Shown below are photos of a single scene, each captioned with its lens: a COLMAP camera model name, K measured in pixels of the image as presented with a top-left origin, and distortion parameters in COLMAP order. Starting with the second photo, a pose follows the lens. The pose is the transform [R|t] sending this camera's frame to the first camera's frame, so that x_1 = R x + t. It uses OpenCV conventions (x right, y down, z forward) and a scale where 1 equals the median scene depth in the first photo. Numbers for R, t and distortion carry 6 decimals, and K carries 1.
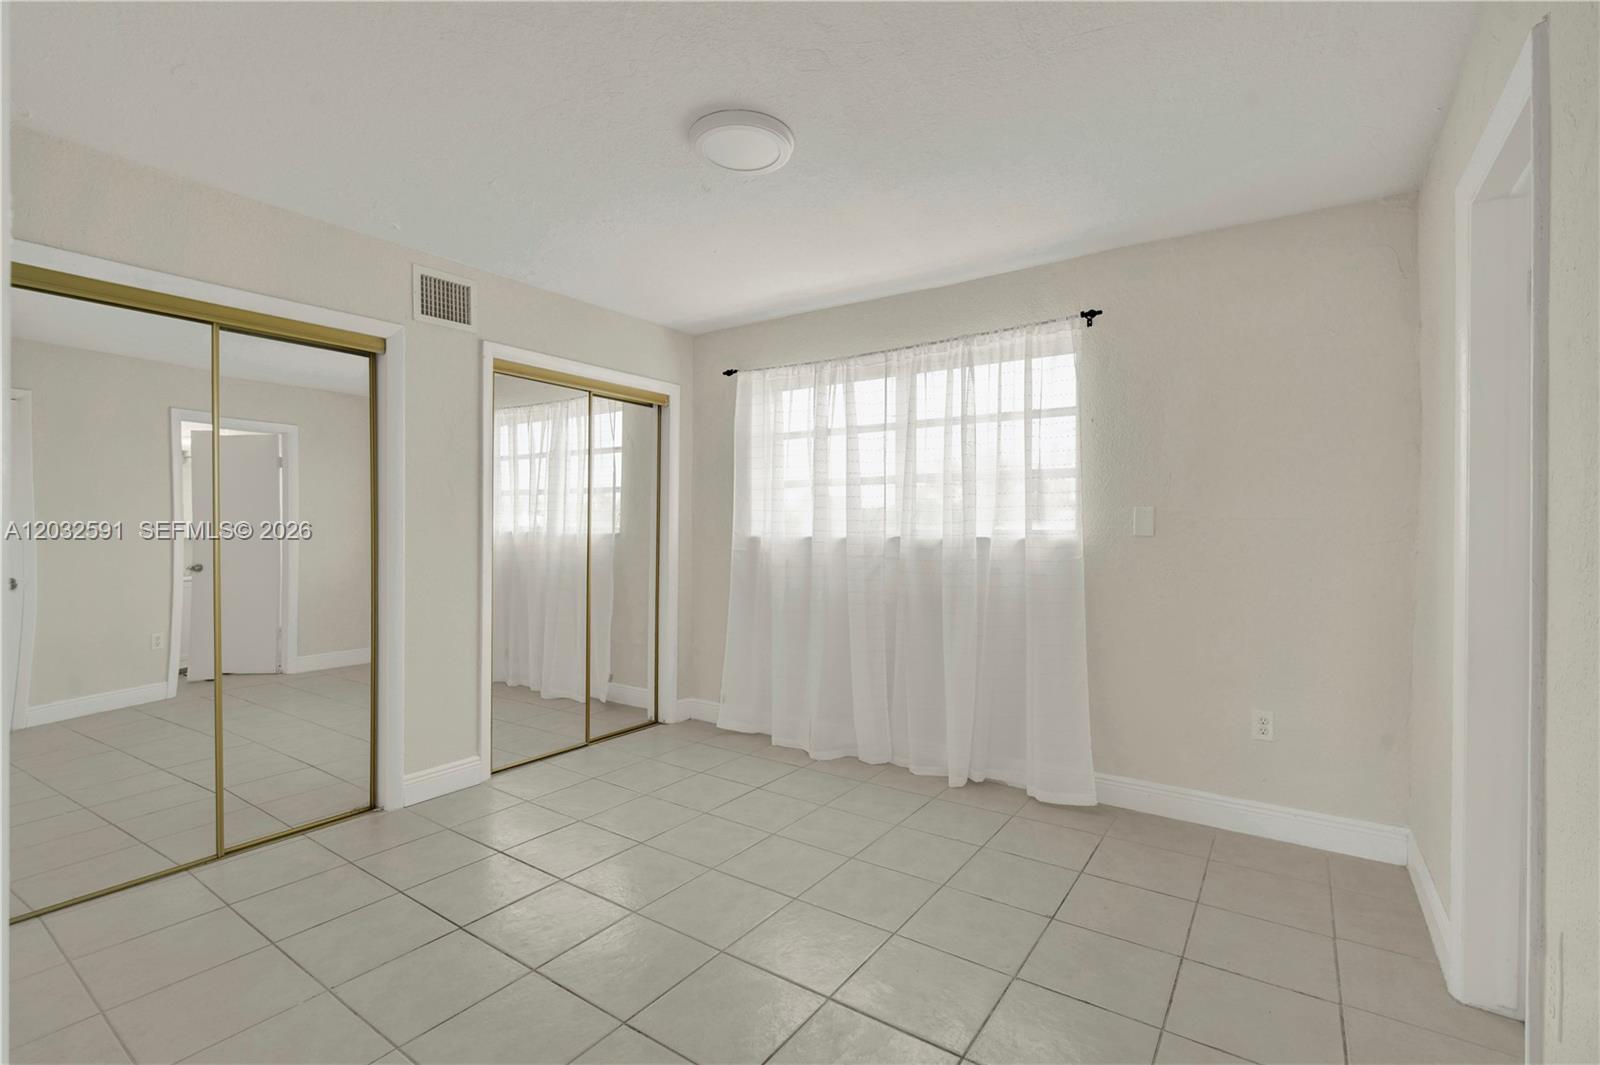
lens RADIAL K [[717.4, 0, 799.6], [0, 717.4, 534.8], [0, 0, 1]] dist [0.002752, 0.001323]
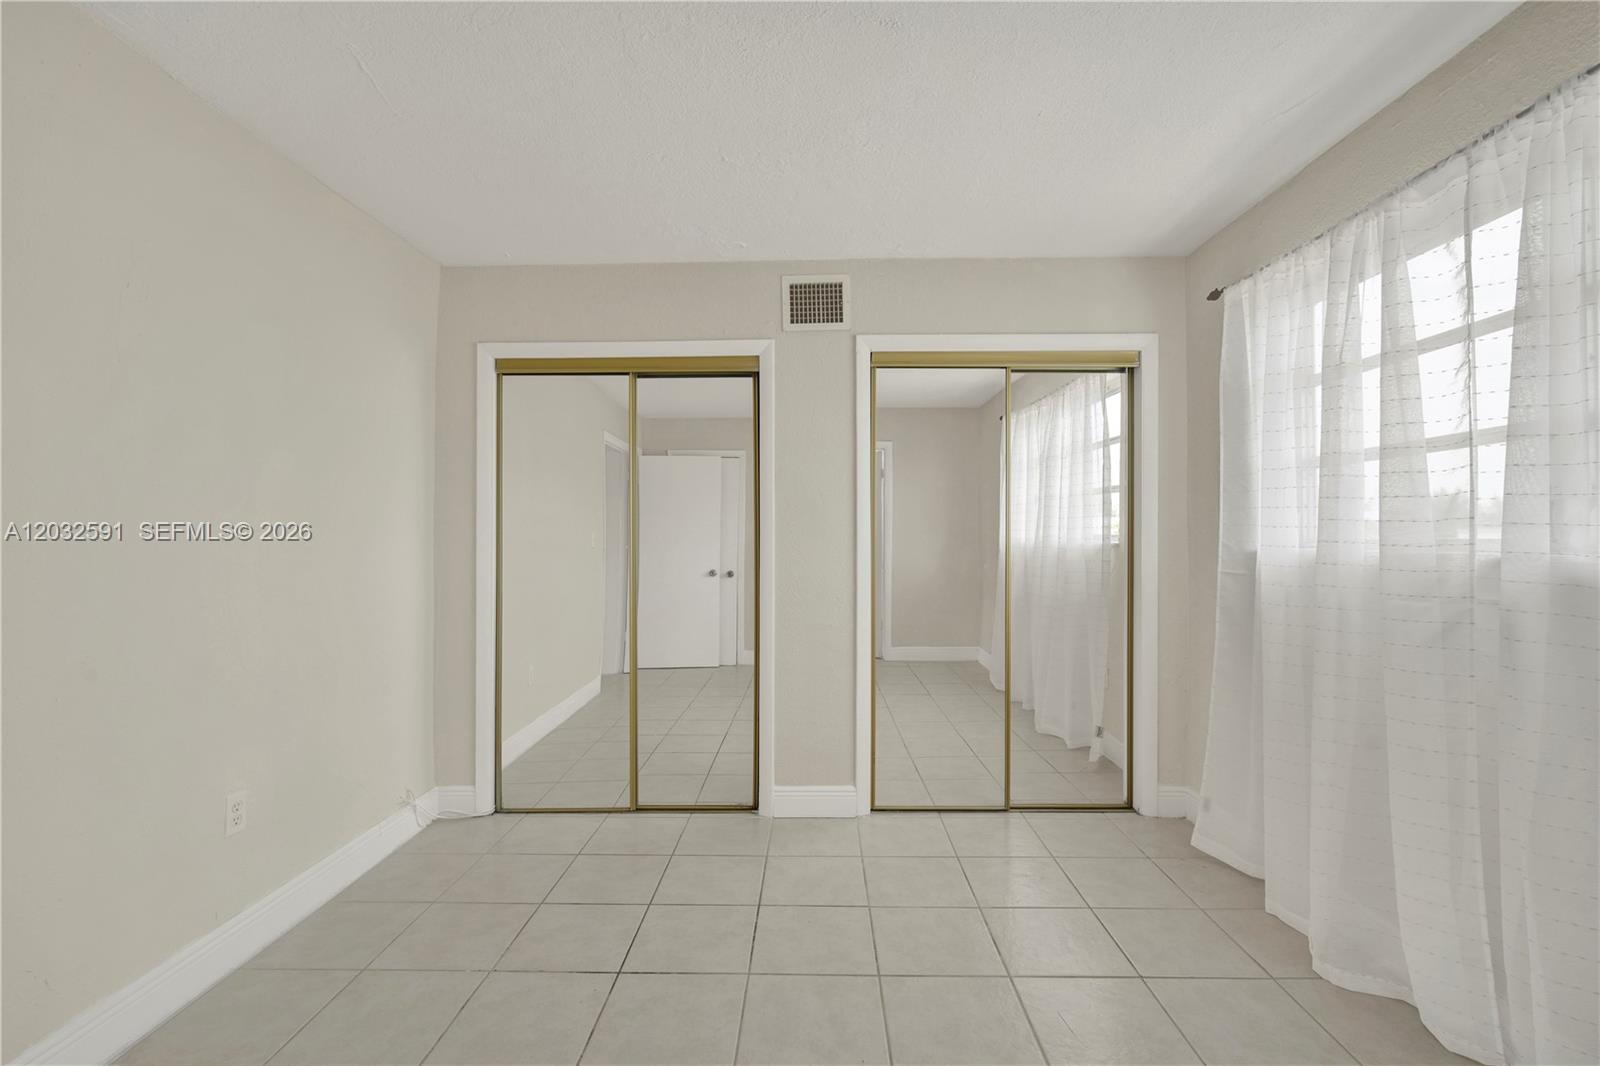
lens RADIAL K [[717.4, 0, 799.7], [0, 717.4, 535.9], [0, 0, 1]] dist [0.002752, 0.001323]
pose [[0.566011, -0.008521, -0.824354, 0.273124], [-0.004970, 0.999893, -0.013749, -0.000072], [0.824383, 0.011879, 0.565908, 0.415676]]
